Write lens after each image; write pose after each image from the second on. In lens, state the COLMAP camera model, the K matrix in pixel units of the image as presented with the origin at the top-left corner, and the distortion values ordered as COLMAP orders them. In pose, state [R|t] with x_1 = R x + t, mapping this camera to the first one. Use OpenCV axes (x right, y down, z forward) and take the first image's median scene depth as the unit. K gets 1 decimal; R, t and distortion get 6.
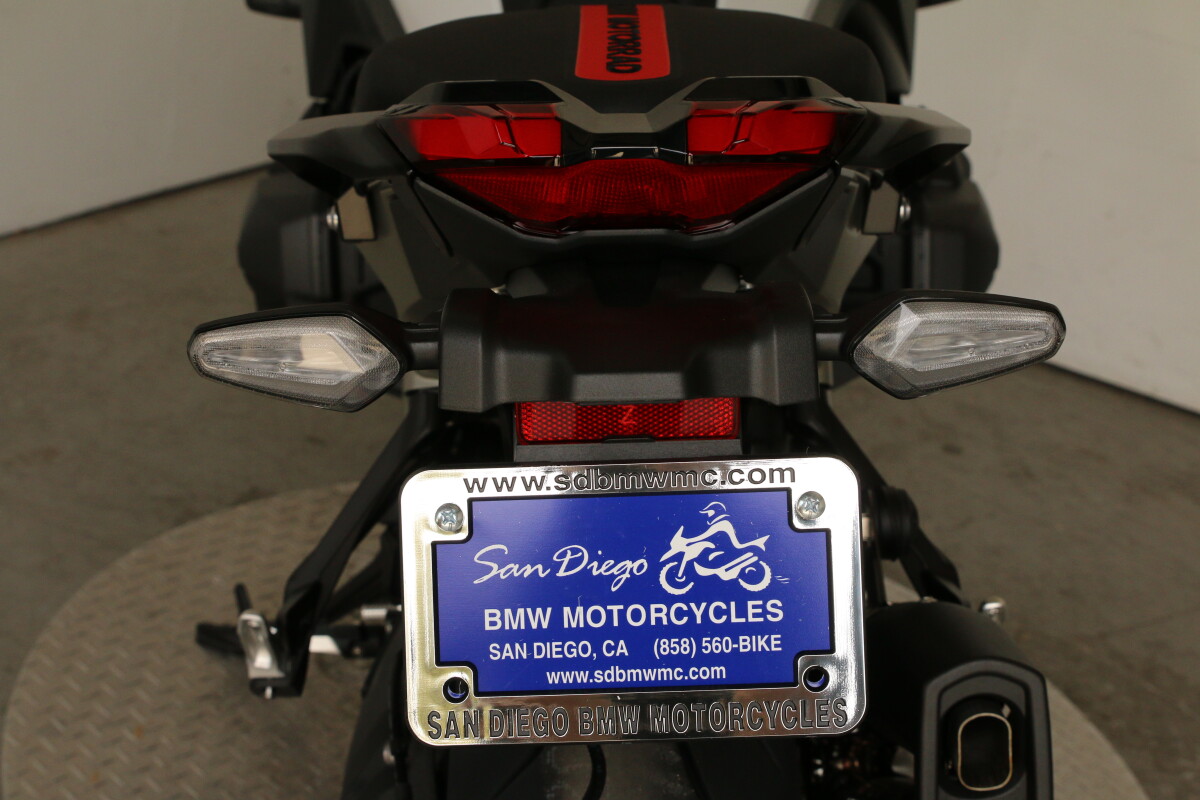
lens RADIAL K [[1987.4, 0, 600.0], [0, 1987.4, 400.0], [0, 0, 1]] dist [-0.035896, -0.052503]
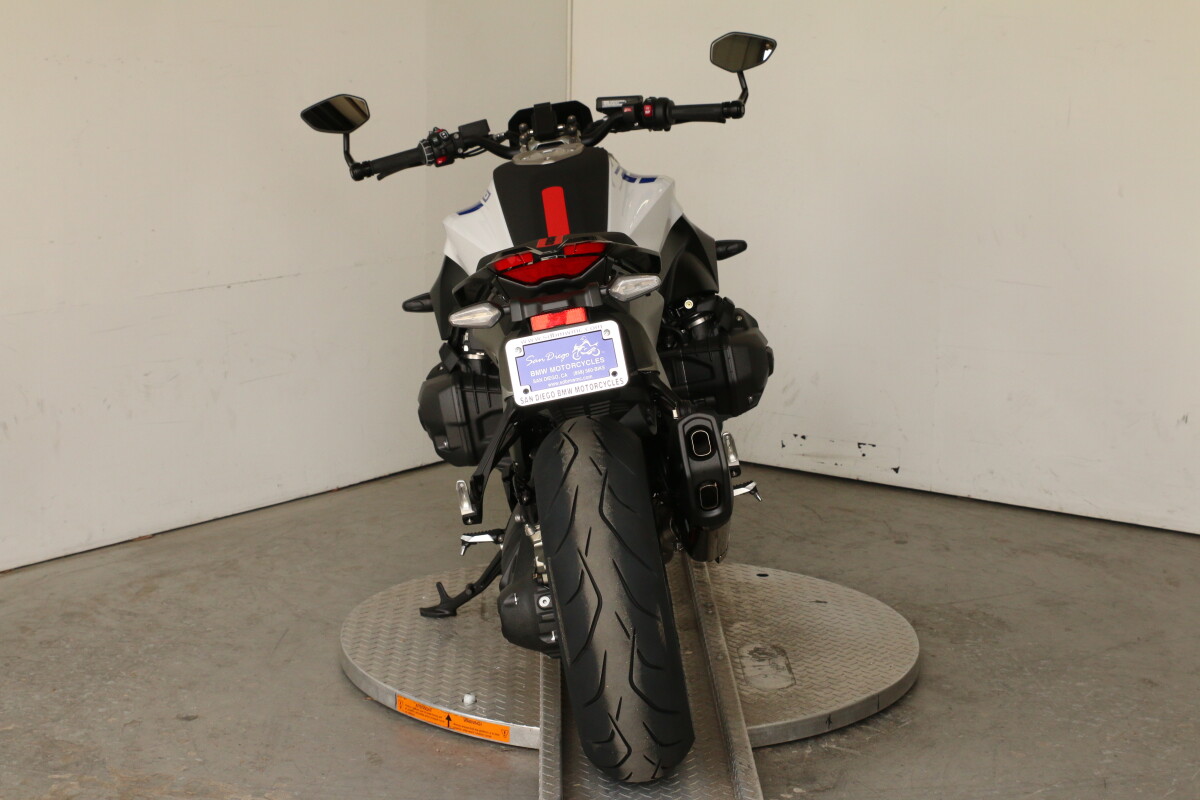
lens RADIAL K [[2257.6, 0, 600.0], [0, 2257.6, 400.0], [0, 0, 1]] dist [-0.004317, 0.203080]
pose [[0.986904, -0.159121, -0.026466, 0.191076], [0.149800, 0.964940, -0.215524, 1.161111], [0.059832, 0.208737, 0.976140, -3.413042]]
